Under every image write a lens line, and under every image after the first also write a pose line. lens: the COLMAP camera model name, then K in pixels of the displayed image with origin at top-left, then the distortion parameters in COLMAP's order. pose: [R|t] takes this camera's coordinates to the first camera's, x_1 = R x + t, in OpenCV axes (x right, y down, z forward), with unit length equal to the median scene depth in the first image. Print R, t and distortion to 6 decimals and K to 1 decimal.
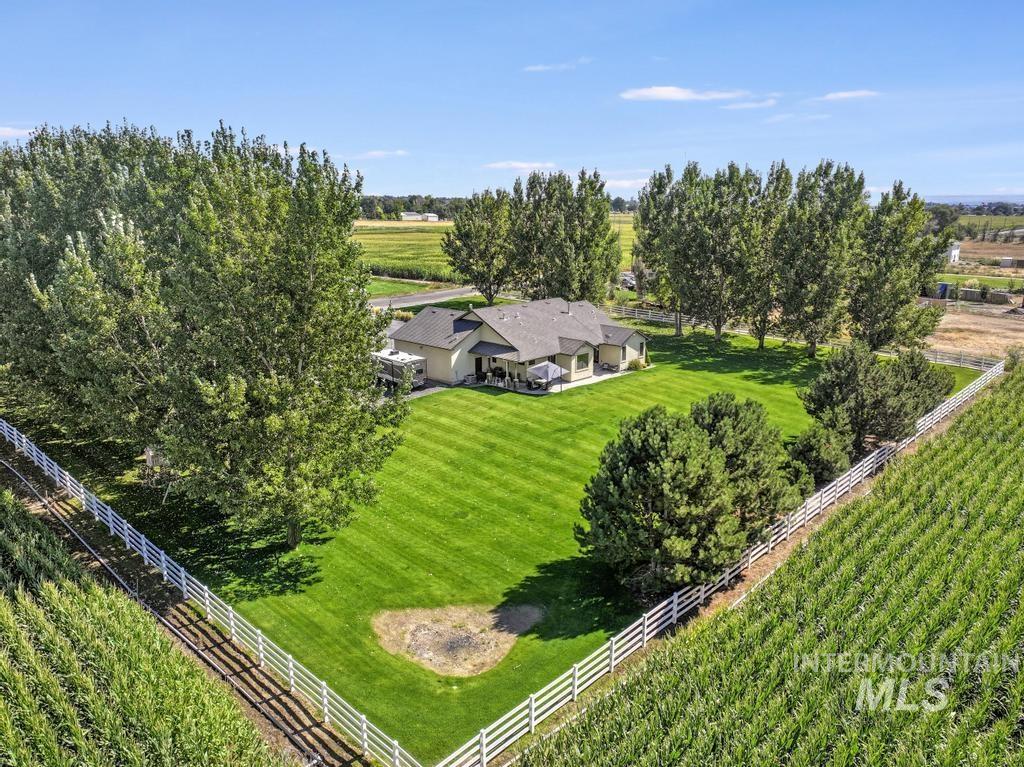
lens RADIAL K [[734.2, 0, 515.1], [0, 734.2, 365.2], [0, 0, 1]] dist [0.003375, 0.007082]
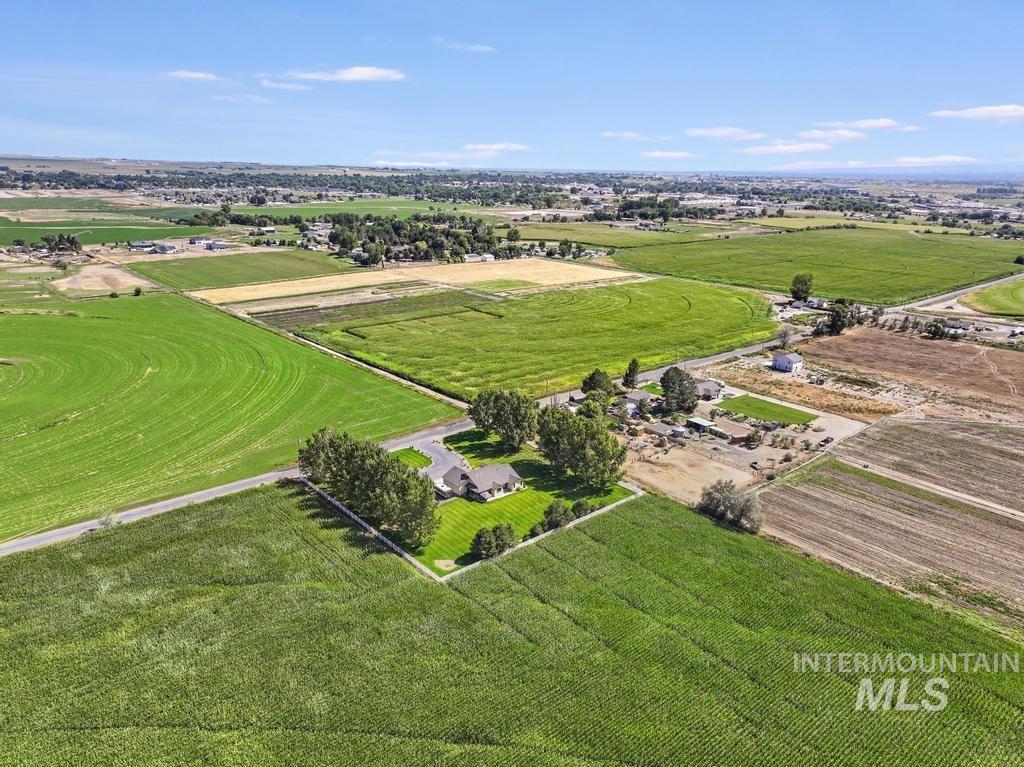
lens RADIAL K [[734.2, 0, 515.1], [0, 734.2, 365.2], [0, 0, 1]] dist [0.003375, 0.007082]
pose [[0.995483, 0.038194, -0.086915, 0.705244], [-0.034260, 0.998339, 0.046319, -1.184279], [0.088540, -0.043132, 0.995138, -3.698544]]
